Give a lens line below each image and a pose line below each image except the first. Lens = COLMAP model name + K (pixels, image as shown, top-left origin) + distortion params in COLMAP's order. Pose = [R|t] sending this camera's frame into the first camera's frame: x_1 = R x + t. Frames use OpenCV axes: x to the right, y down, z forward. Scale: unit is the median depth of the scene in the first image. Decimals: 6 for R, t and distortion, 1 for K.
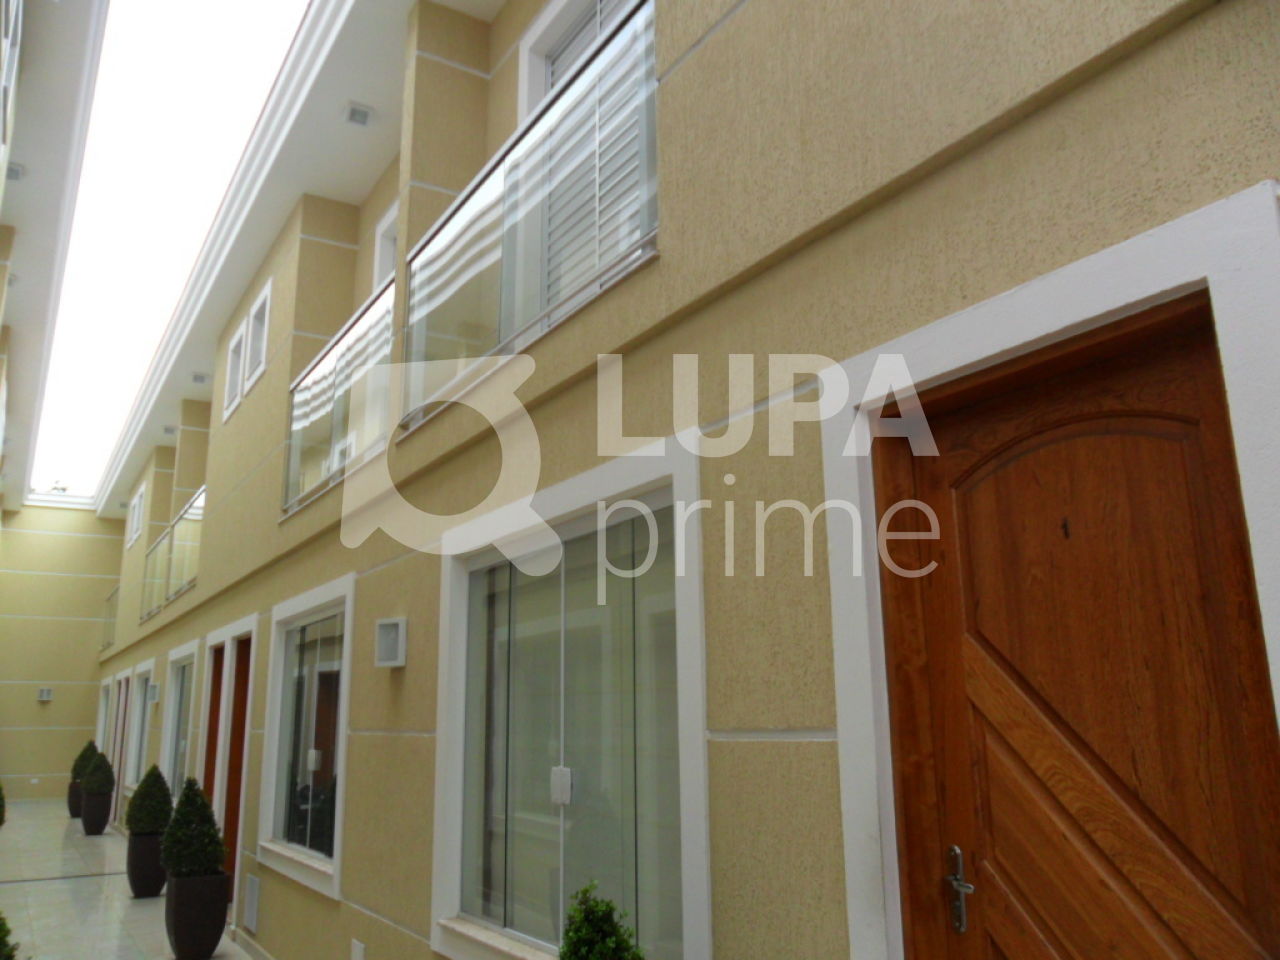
lens RADIAL K [[1028.1, 0, 641.4], [0, 1028.1, 476.5], [0, 0, 1]] dist [-0.038596, 0.034744]
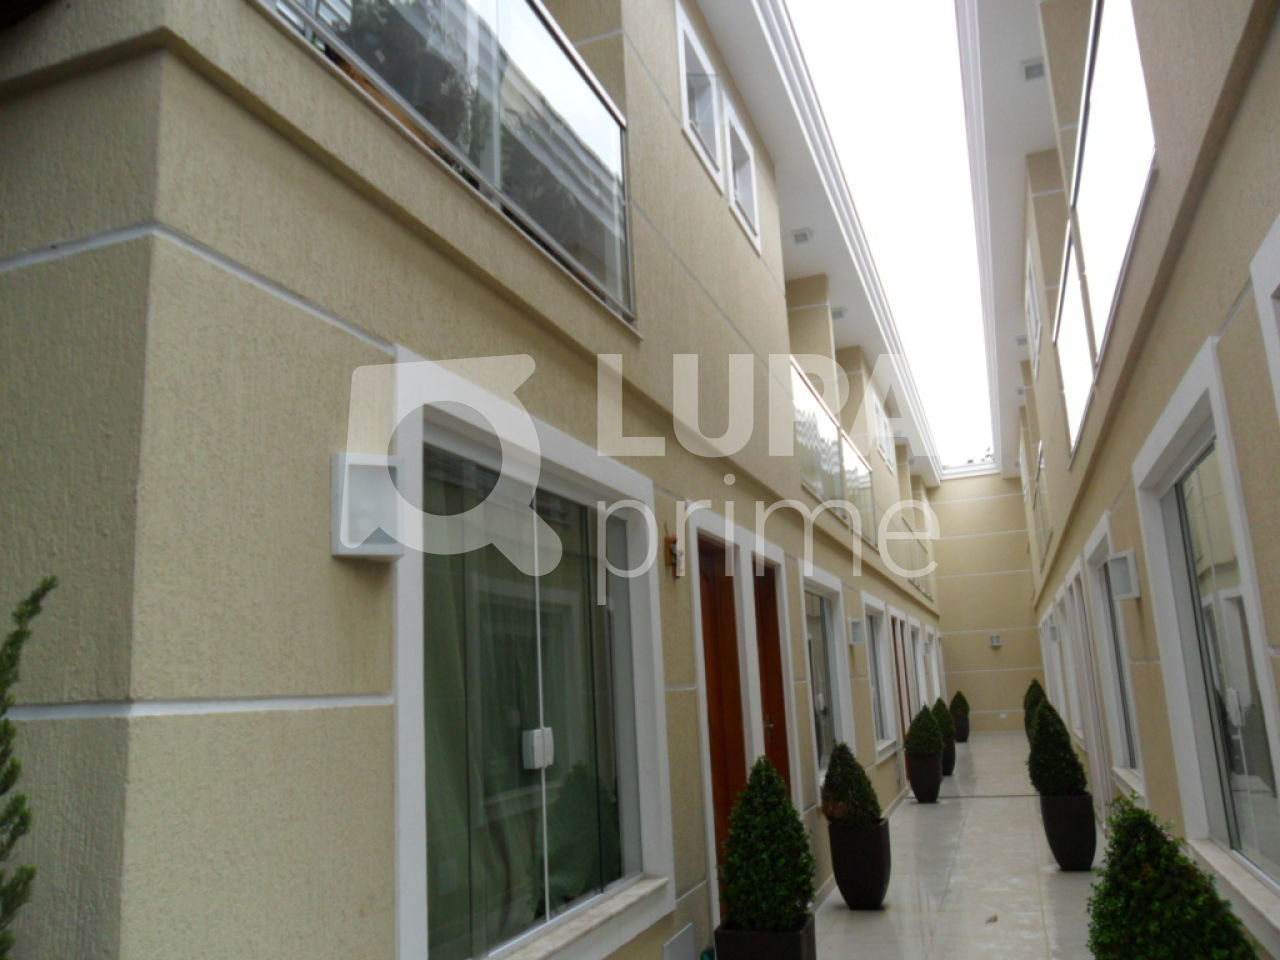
lens RADIAL K [[1028.1, 0, 641.4], [0, 1028.1, 476.5], [0, 0, 1]] dist [-0.038596, 0.034744]
pose [[0.627666, -0.177762, -0.757916, 0.170389], [0.222083, 0.974011, -0.044528, 0.001125], [0.746133, -0.140371, 0.650831, -0.015033]]
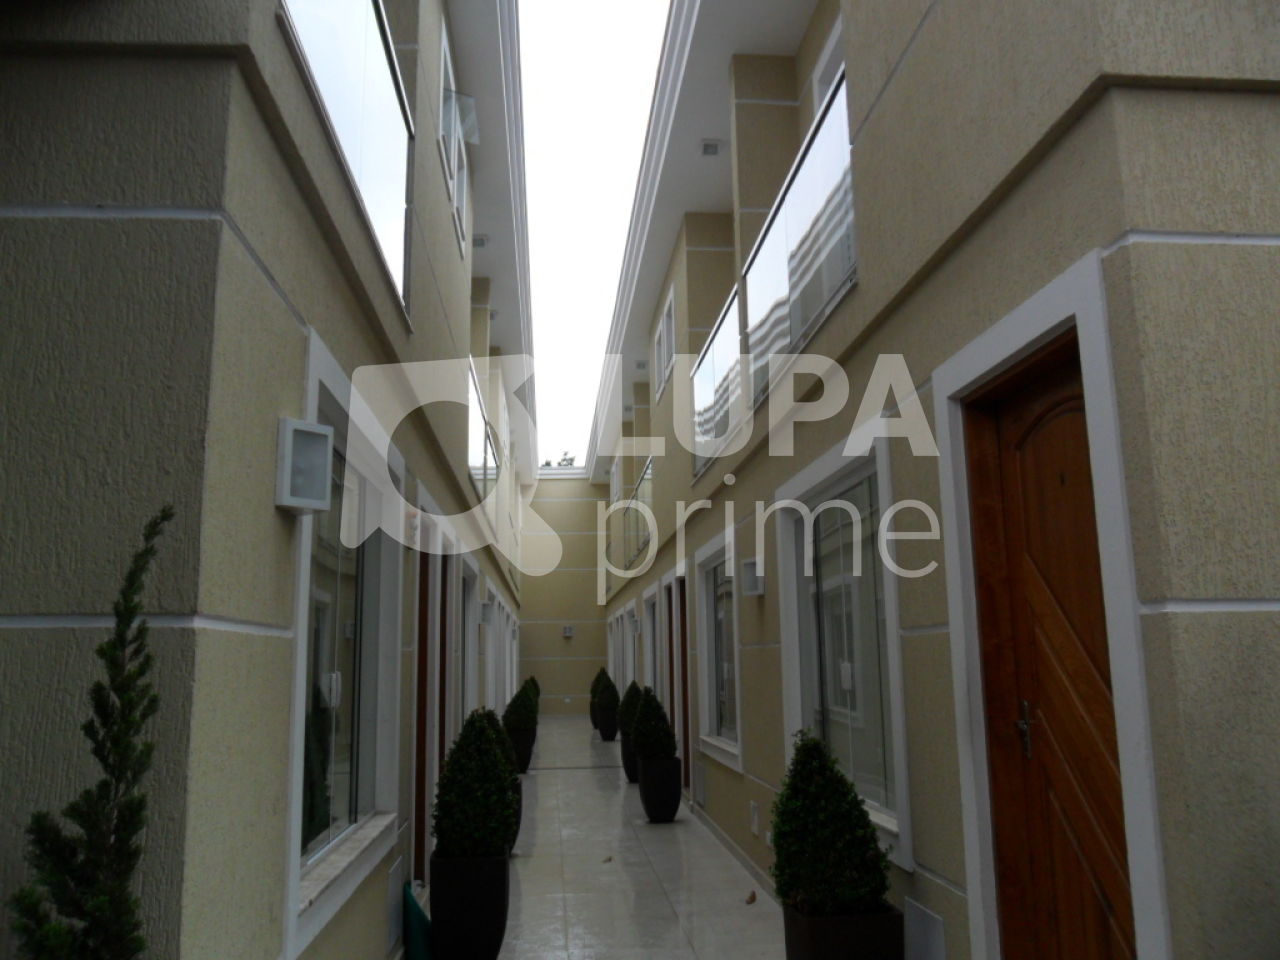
lens RADIAL K [[1028.1, 0, 641.4], [0, 1028.1, 476.5], [0, 0, 1]] dist [-0.038596, 0.034744]
pose [[0.894299, -0.081907, -0.439910, 0.146159], [0.109269, 0.993316, 0.037189, -0.019630], [0.433923, -0.081327, 0.897272, -0.152104]]
